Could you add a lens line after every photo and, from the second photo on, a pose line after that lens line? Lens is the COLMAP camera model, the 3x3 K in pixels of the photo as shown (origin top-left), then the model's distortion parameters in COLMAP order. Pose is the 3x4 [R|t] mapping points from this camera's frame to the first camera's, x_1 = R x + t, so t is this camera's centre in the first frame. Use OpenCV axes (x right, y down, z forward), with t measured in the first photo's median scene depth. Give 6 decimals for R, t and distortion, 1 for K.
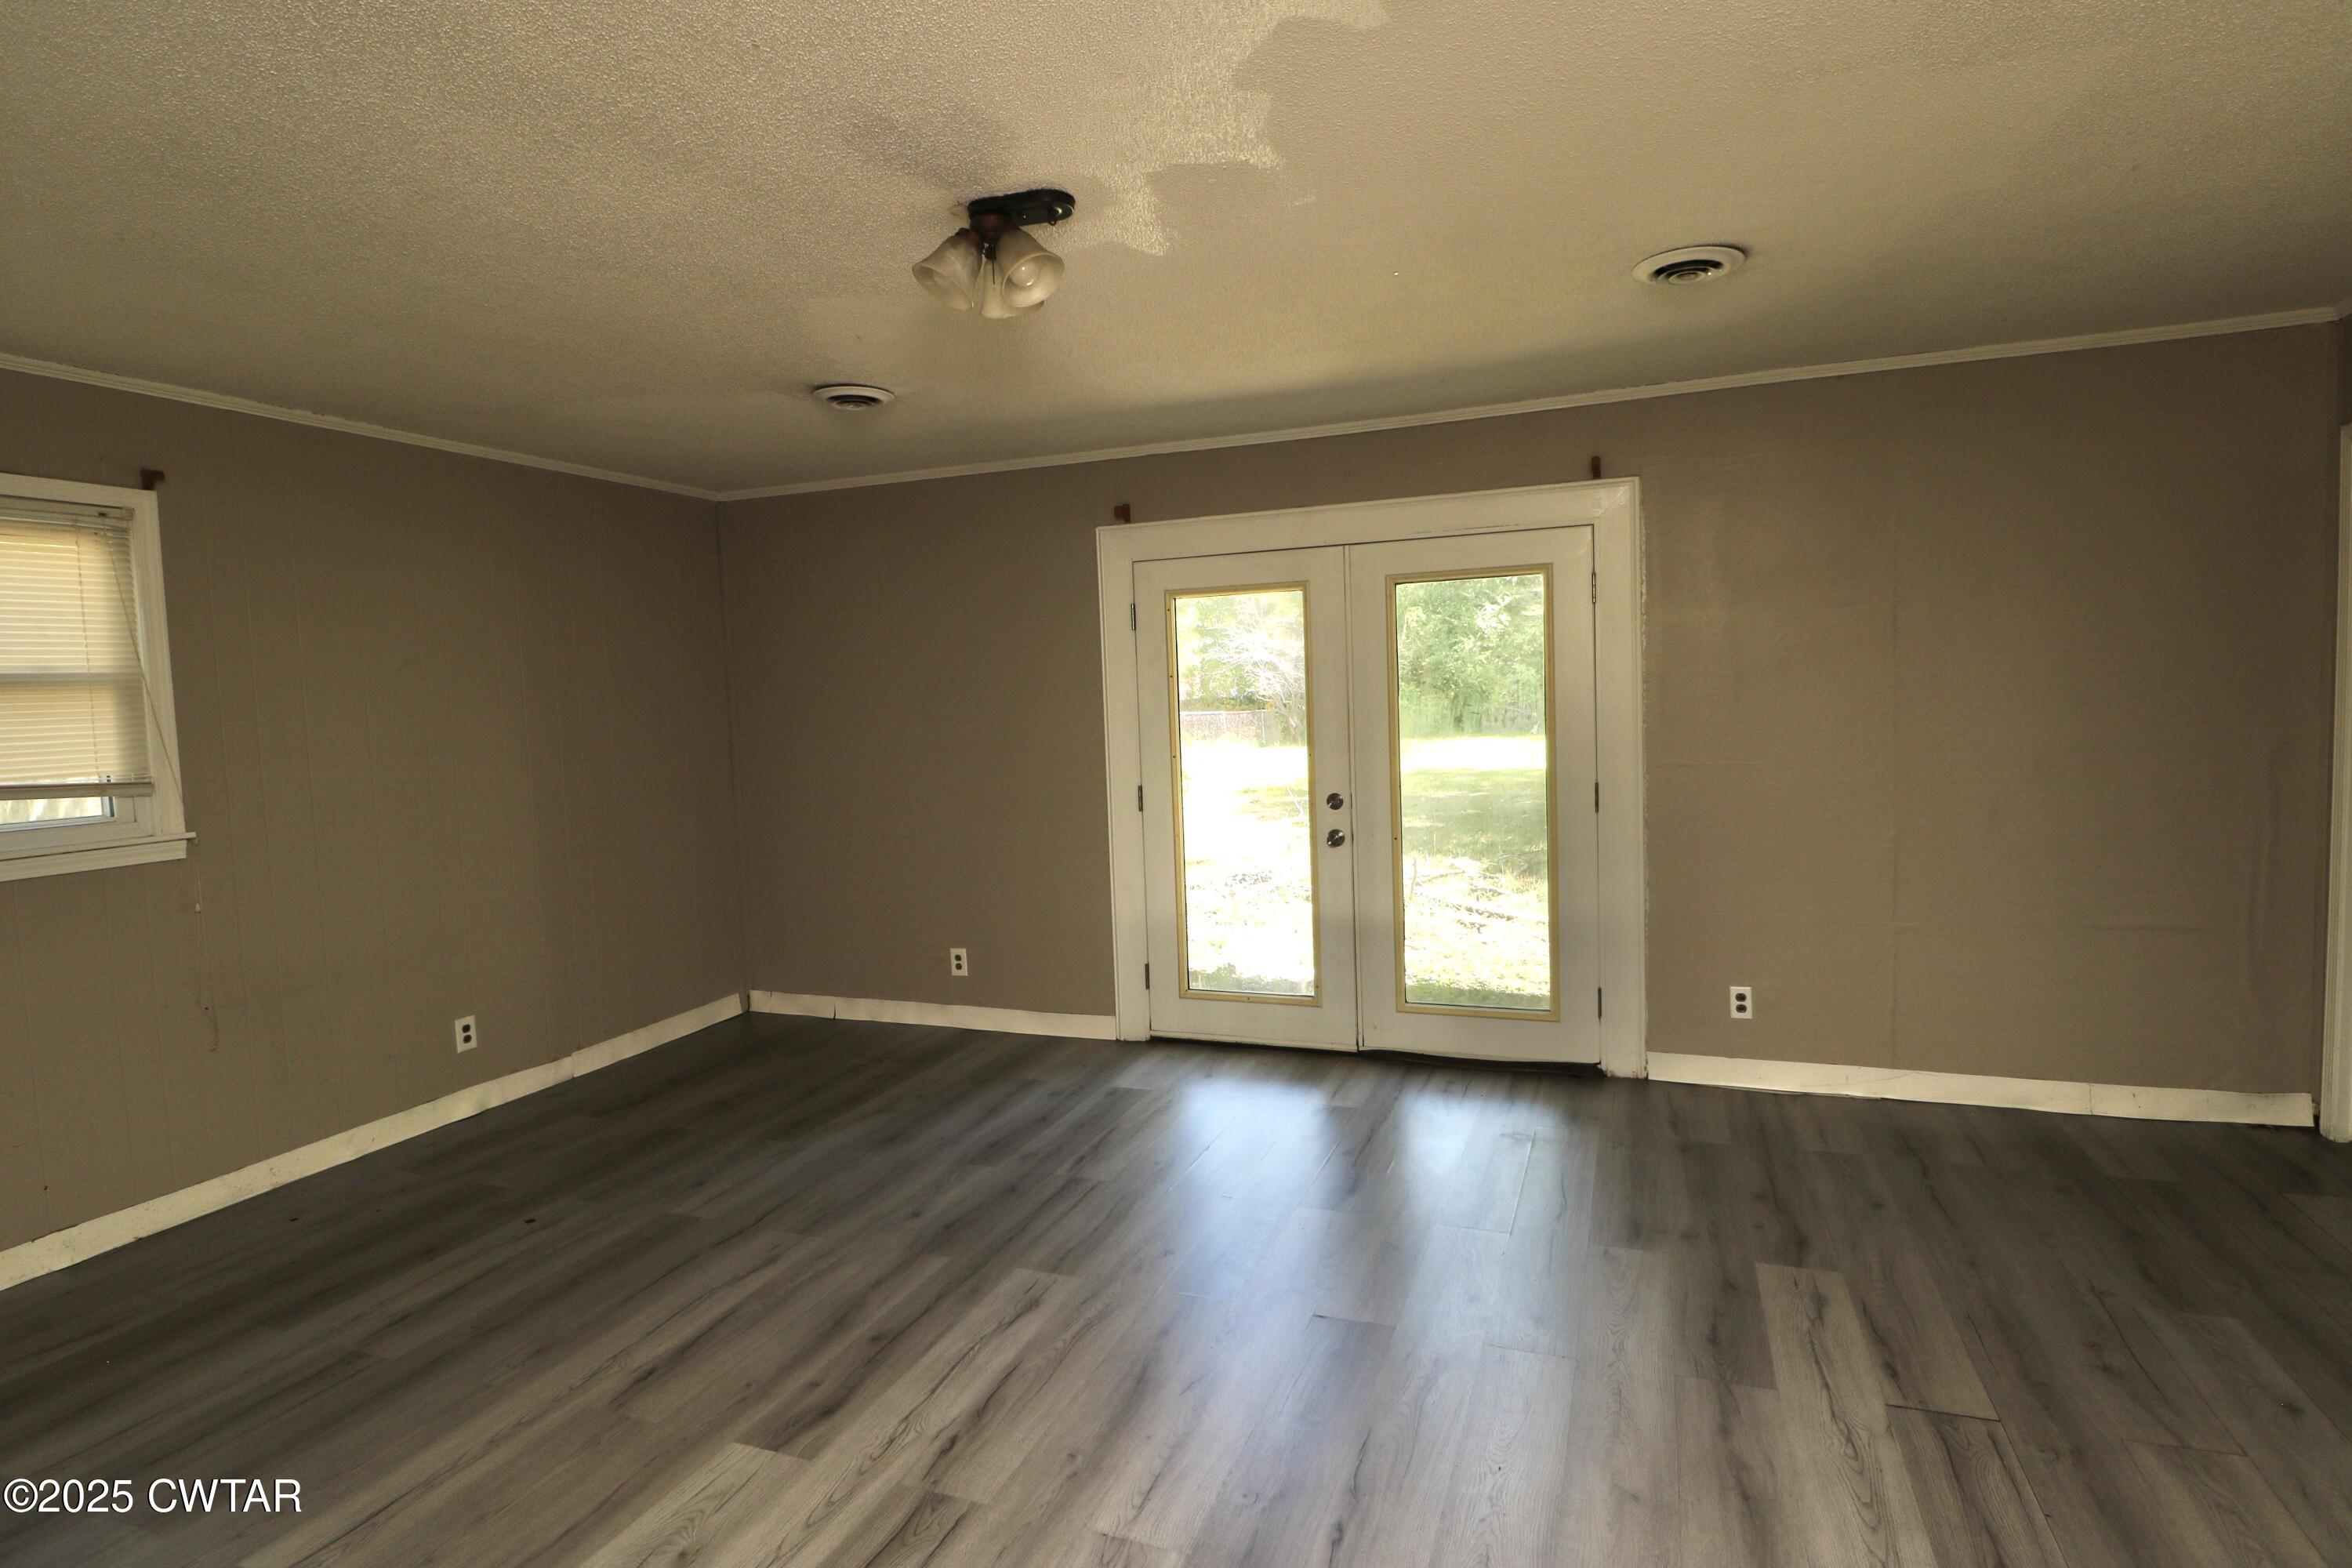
lens RADIAL K [[1211.9, 0, 1187.4], [0, 1211.9, 781.3], [0, 0, 1]] dist [-0.001619, -0.008935]
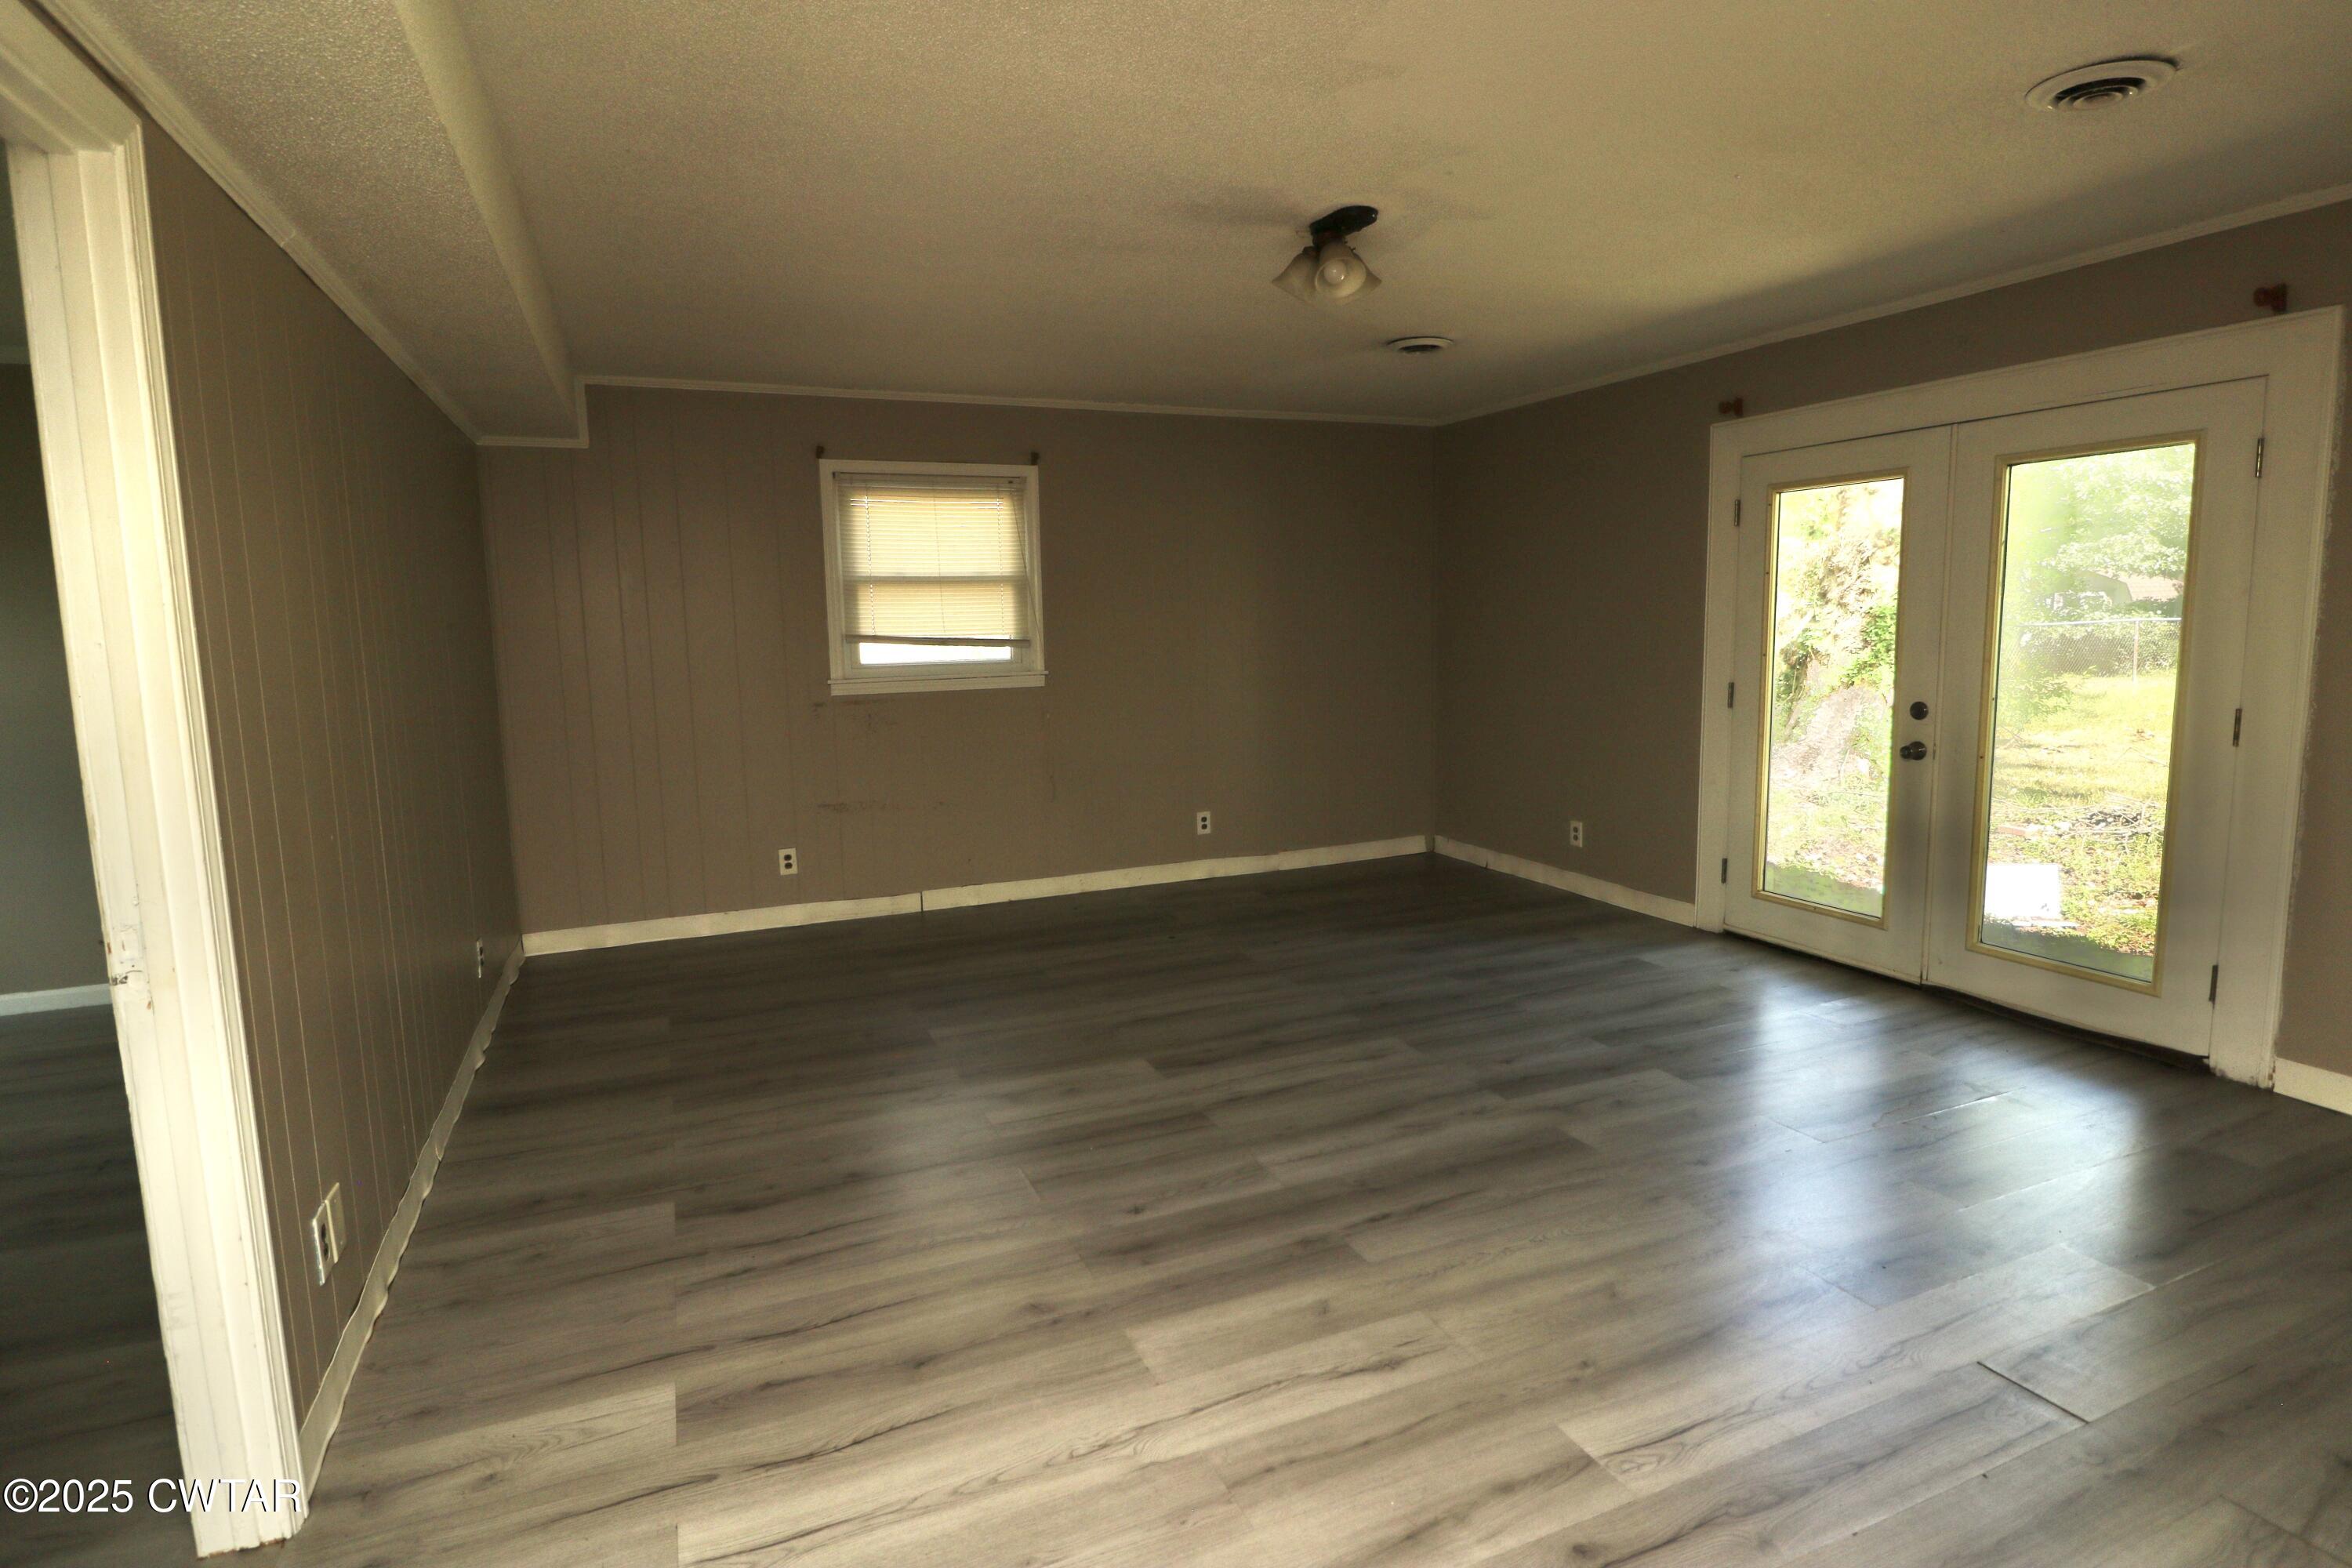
lens RADIAL K [[1211.9, 0, 1163.9], [0, 1211.9, 771.5], [0, 0, 1]] dist [-0.001619, -0.008935]
pose [[0.692735, 0.111312, -0.712551, 0.414787], [-0.054771, 0.993284, 0.101918, 0.000750], [0.719110, -0.031575, 0.694179, -0.047718]]
